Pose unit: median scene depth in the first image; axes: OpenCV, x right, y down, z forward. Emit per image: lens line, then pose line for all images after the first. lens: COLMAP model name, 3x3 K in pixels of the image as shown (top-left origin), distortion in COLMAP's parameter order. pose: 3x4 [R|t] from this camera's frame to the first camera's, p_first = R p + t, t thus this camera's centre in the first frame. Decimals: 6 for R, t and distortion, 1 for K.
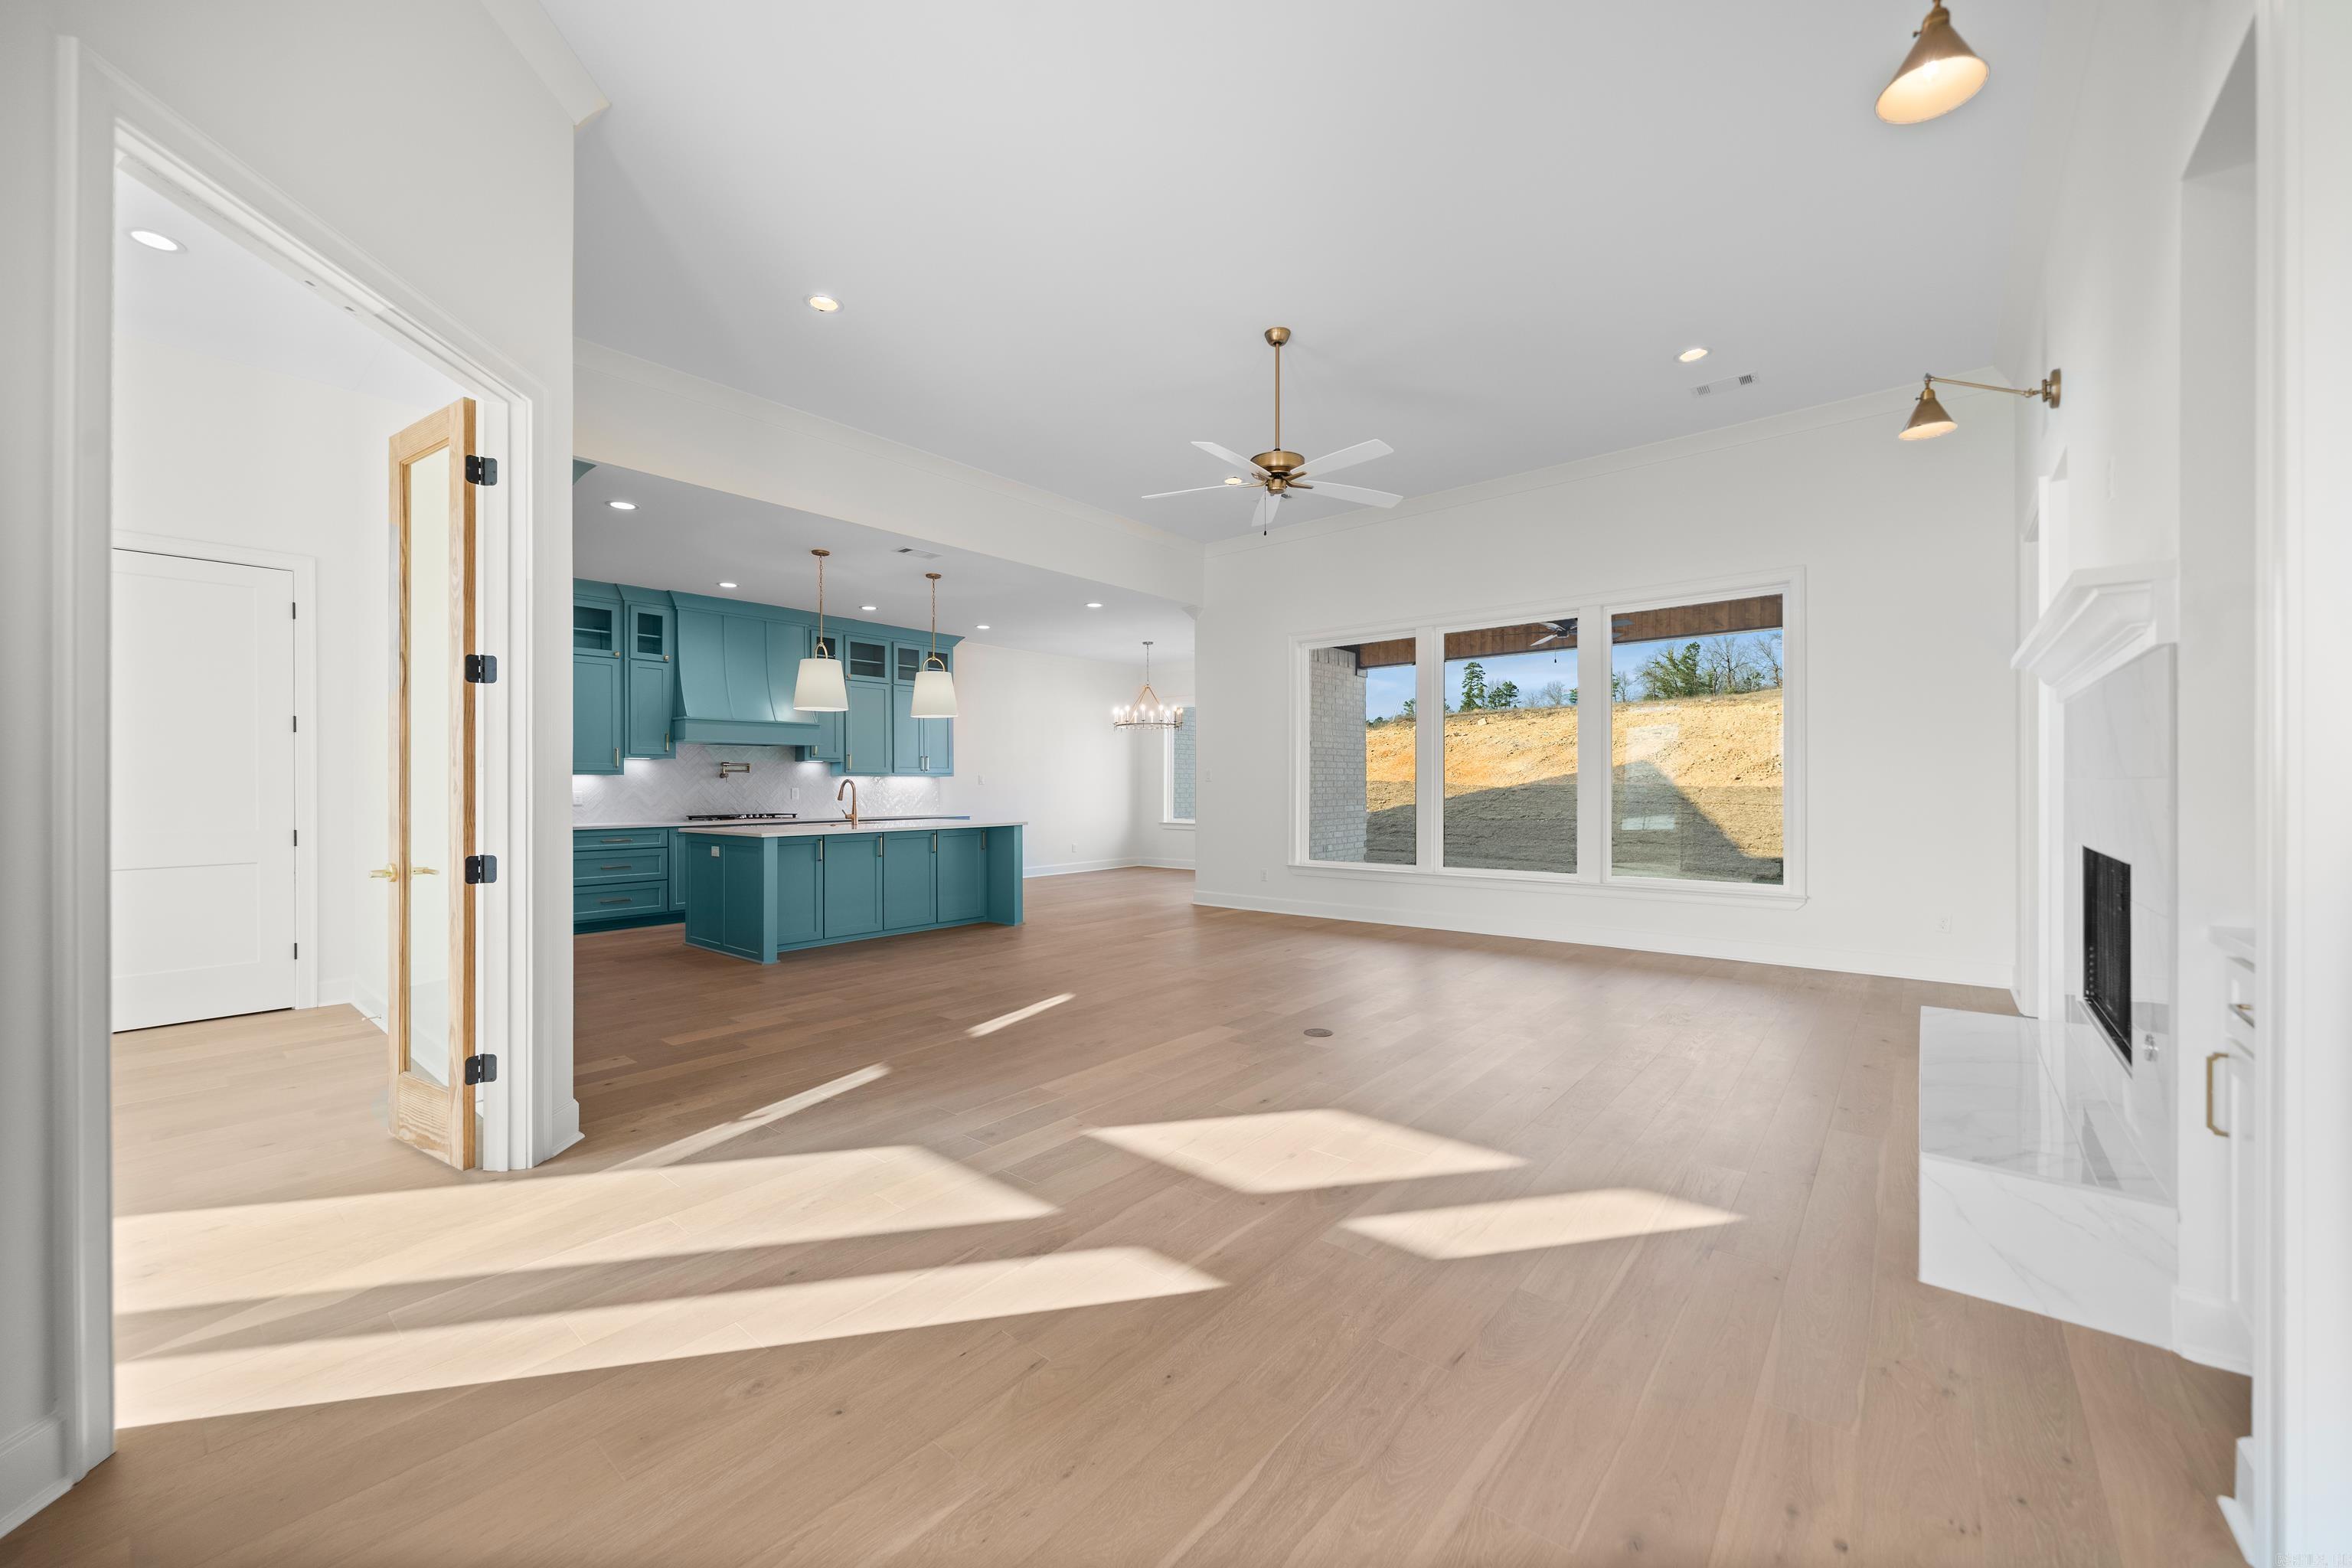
lens RADIAL K [[892.6, 0, 1163.4], [0, 892.6, 779.8], [0, 0, 1]] dist [0.004688, 0.000070]
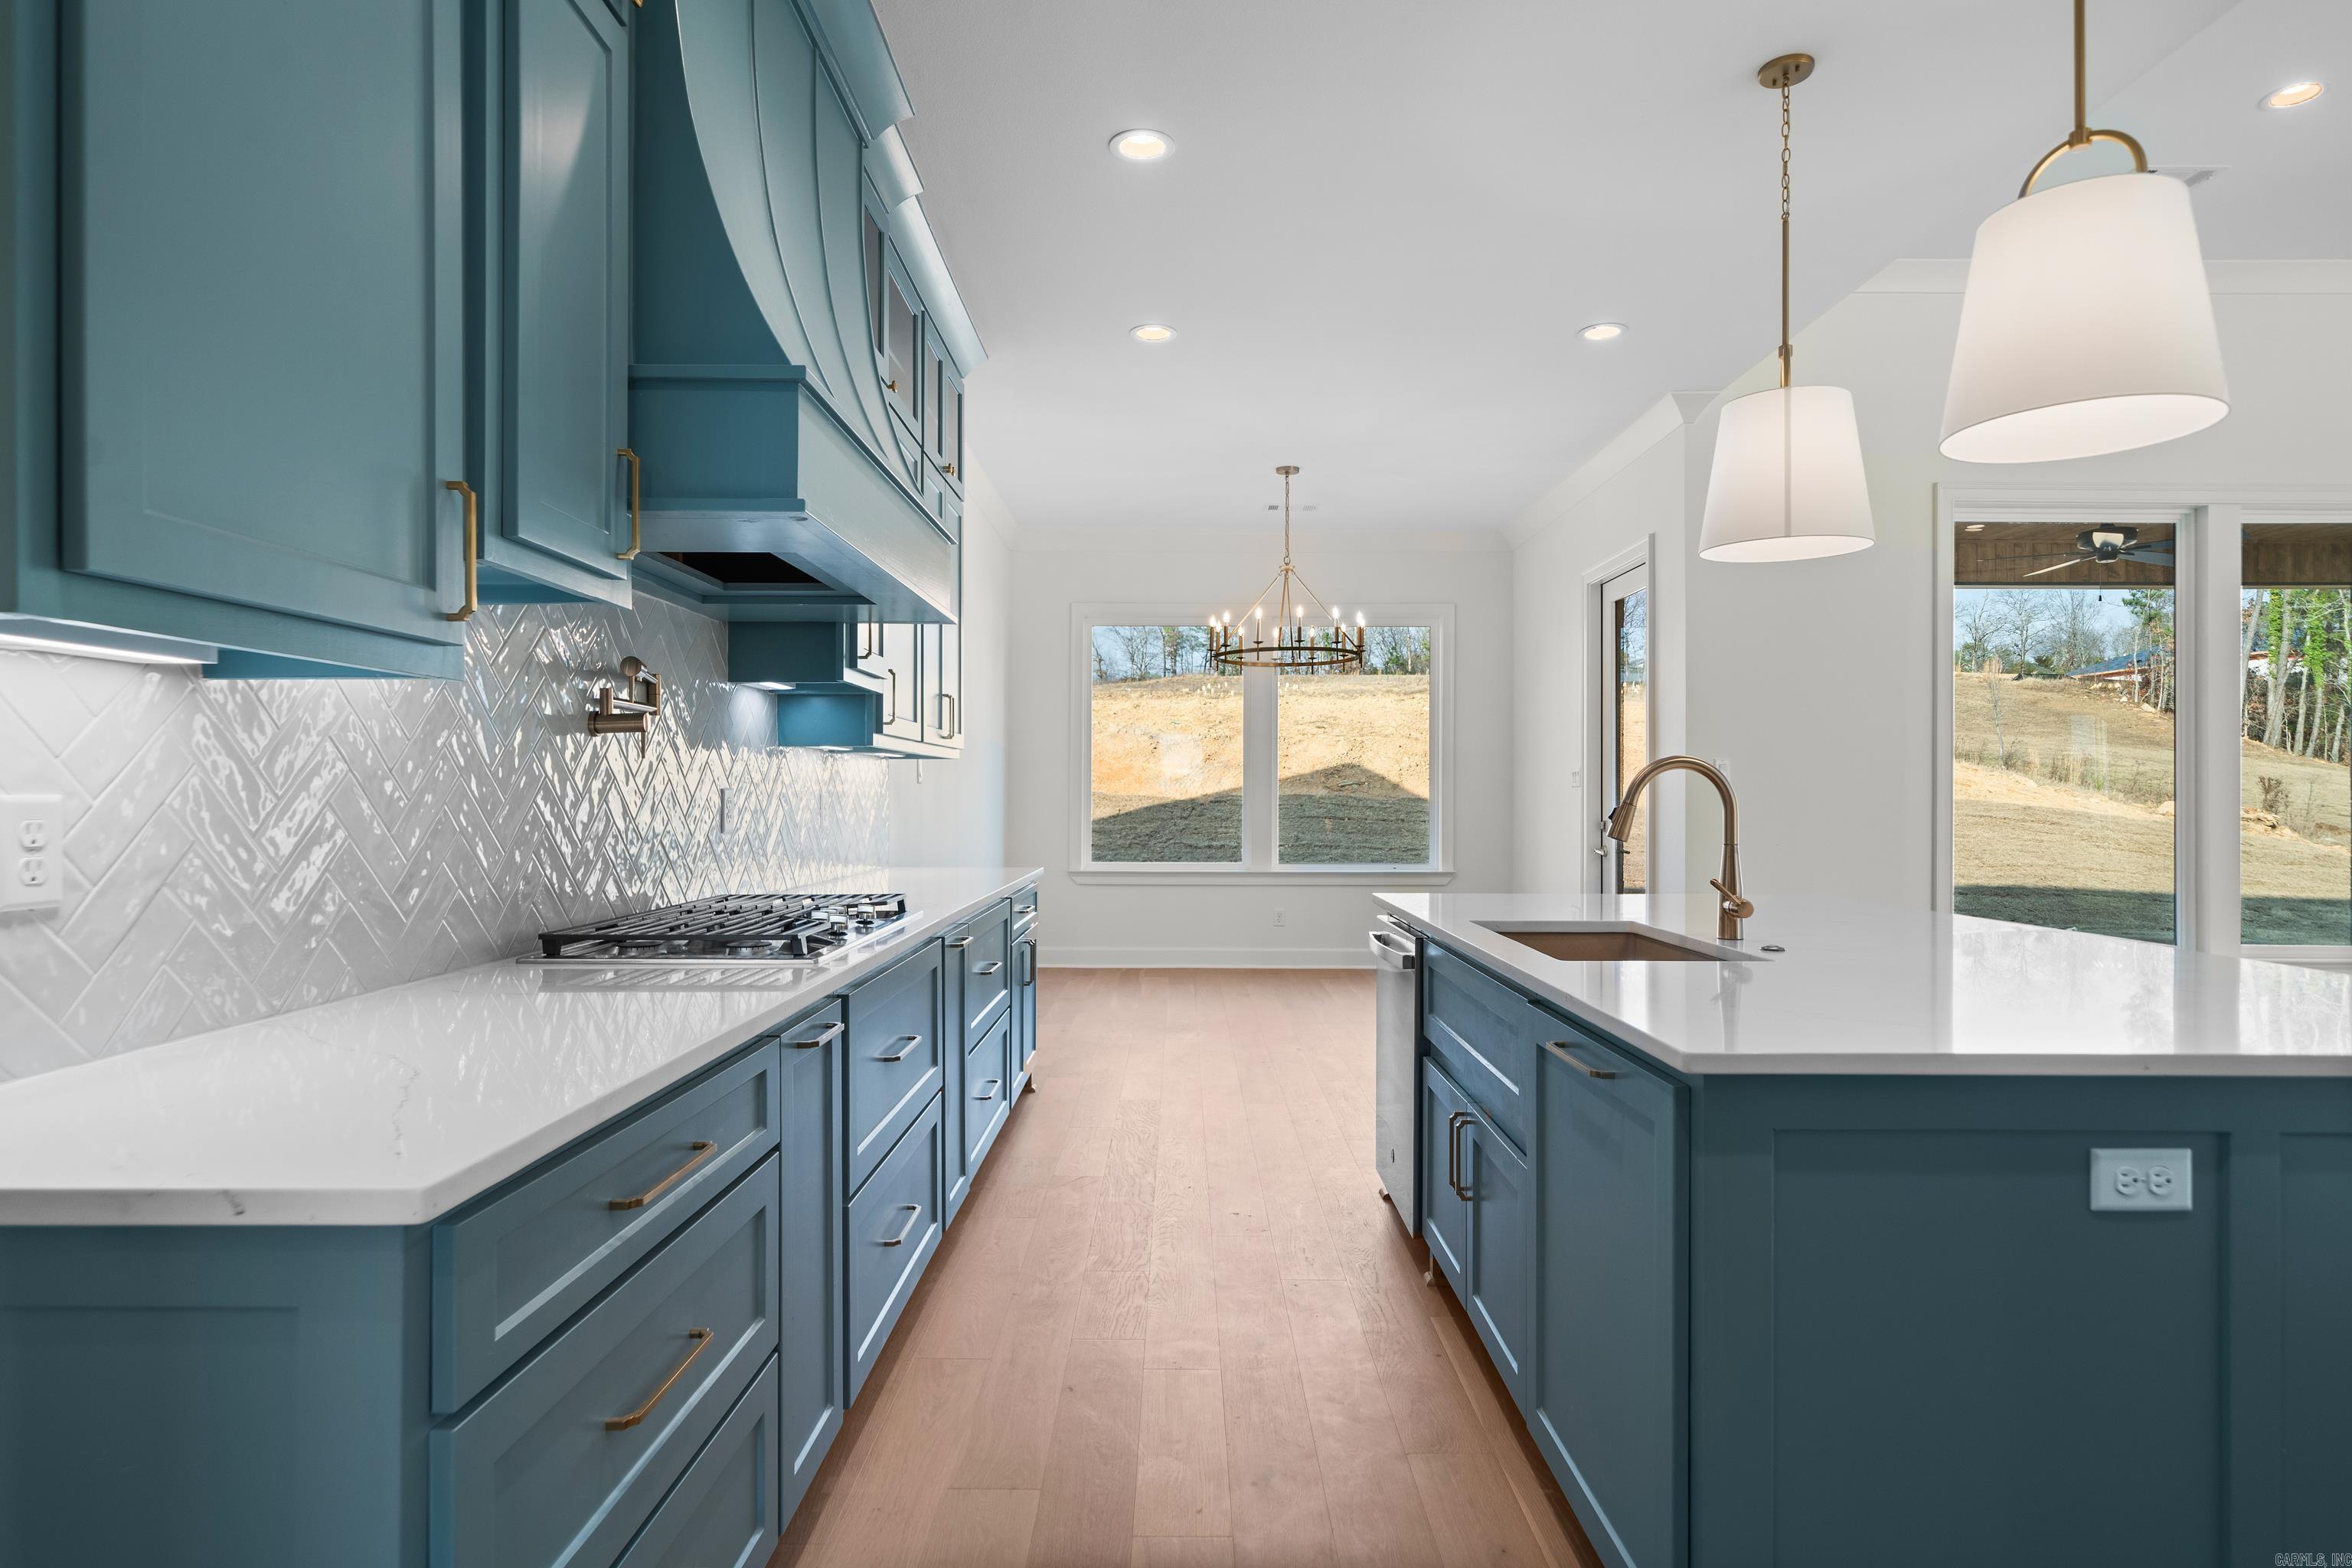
lens RADIAL K [[1256.6, 0, 1175.1], [0, 1256.6, 797.1], [0, 0, 1]] dist [0.000147, 0.000155]
pose [[0.760827, 0.008181, 0.648903, -0.634856], [-0.013779, 0.999899, 0.003550, 0.010156], [-0.648809, -0.011643, 0.760863, 0.761782]]
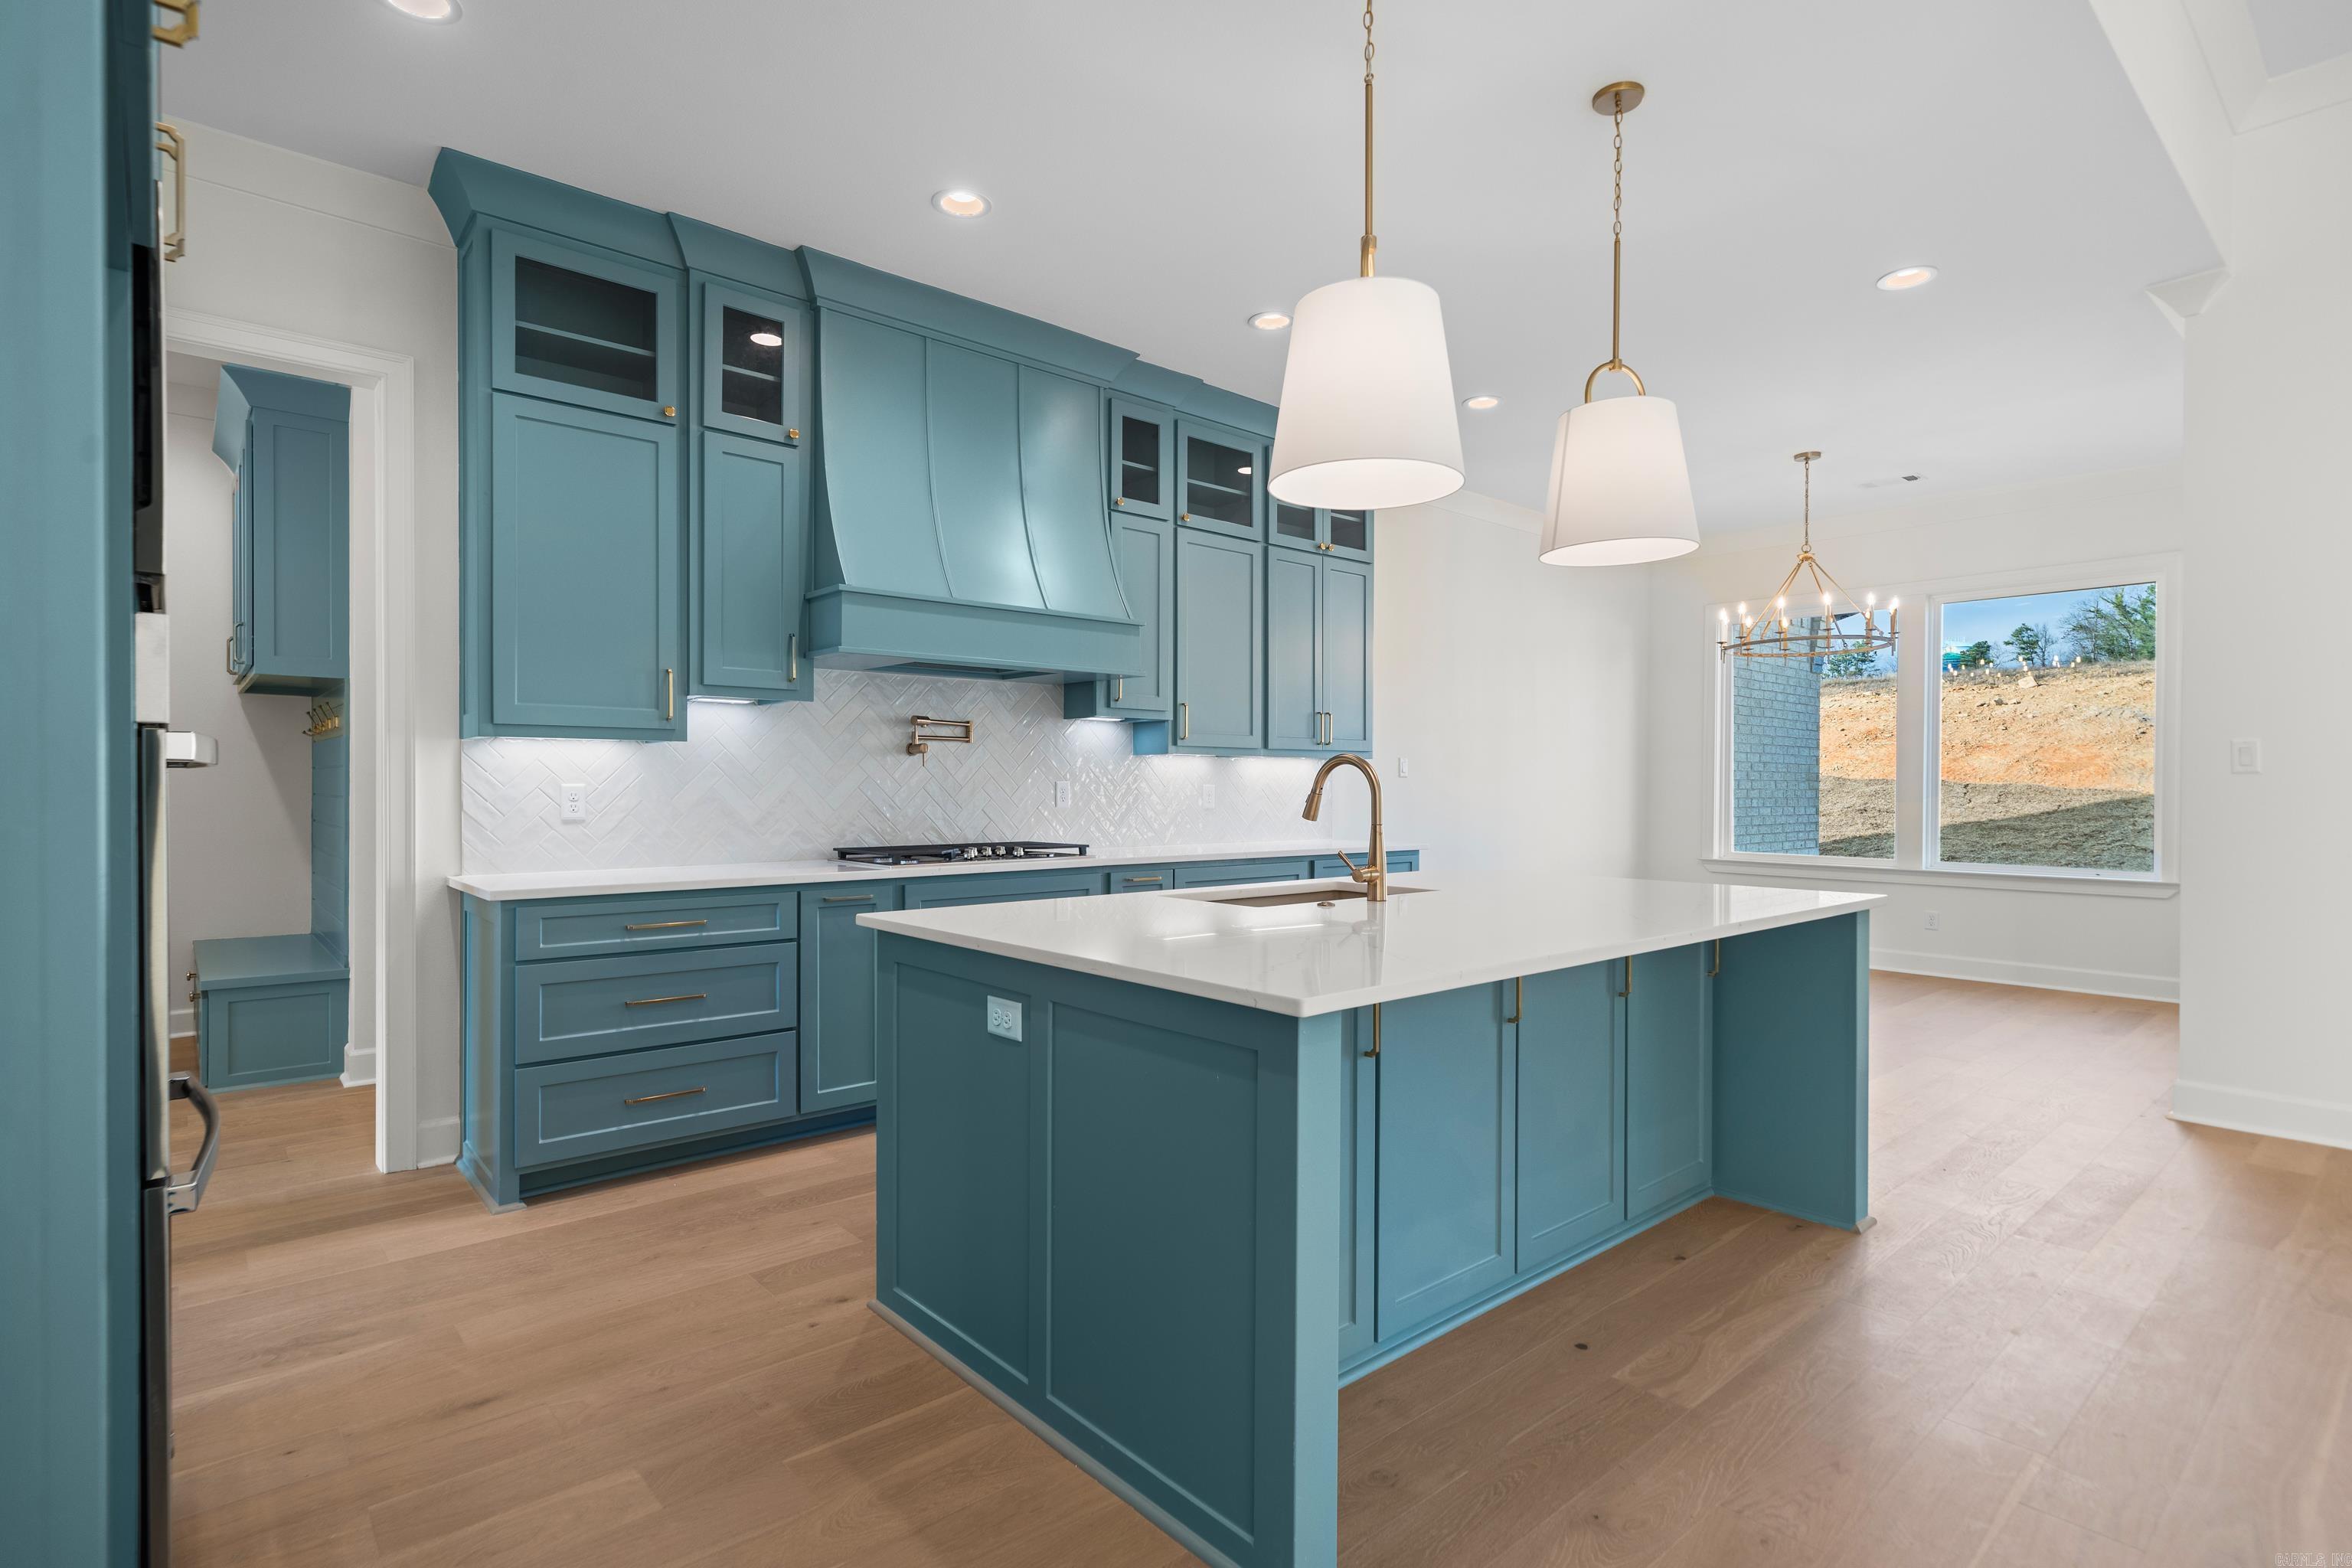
lens RADIAL K [[1141.3, 0, 1179.2], [0, 1141.3, 792.5], [0, 0, 1]] dist [0.008537, 0.000749]
pose [[0.990538, 0.012496, -0.136668, -0.327437], [-0.010327, 0.999809, 0.016569, 0.005767], [0.136849, -0.015001, 0.990478, 0.543464]]
